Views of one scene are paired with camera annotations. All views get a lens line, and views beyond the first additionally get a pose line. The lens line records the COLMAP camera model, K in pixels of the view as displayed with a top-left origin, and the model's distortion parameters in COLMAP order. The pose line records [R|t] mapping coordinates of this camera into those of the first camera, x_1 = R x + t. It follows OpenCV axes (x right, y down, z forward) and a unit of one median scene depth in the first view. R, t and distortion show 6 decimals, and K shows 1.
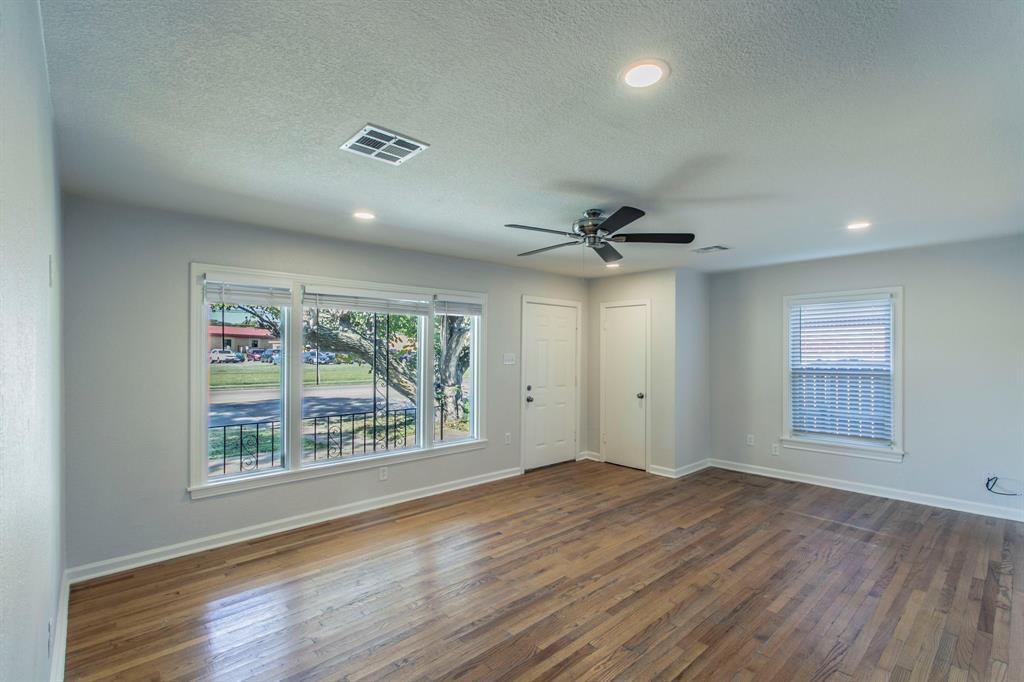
lens RADIAL K [[478.4, 0, 517.7], [0, 478.4, 346.6], [0, 0, 1]] dist [-0.010430, -0.001277]
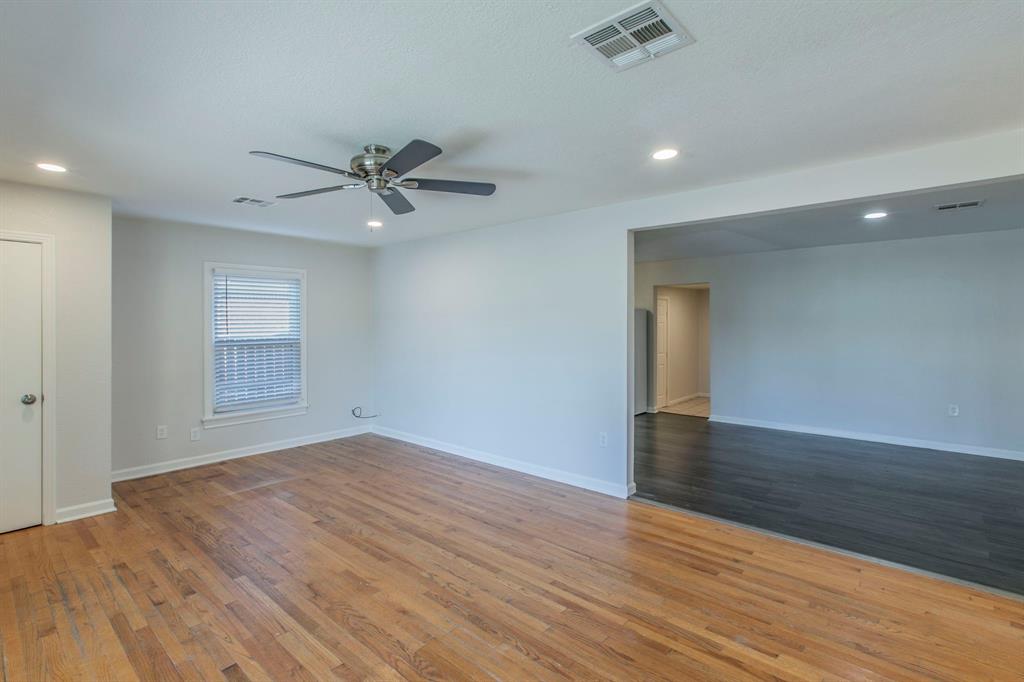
lens RADIAL K [[478.4, 0, 518.4], [0, 478.4, 333.7], [0, 0, 1]] dist [-0.010430, -0.001277]
pose [[-0.106643, -0.022126, 0.994051, -0.606361], [-0.004269, 0.999753, 0.021795, 0.012458], [-0.994288, -0.001919, -0.106711, 0.774828]]
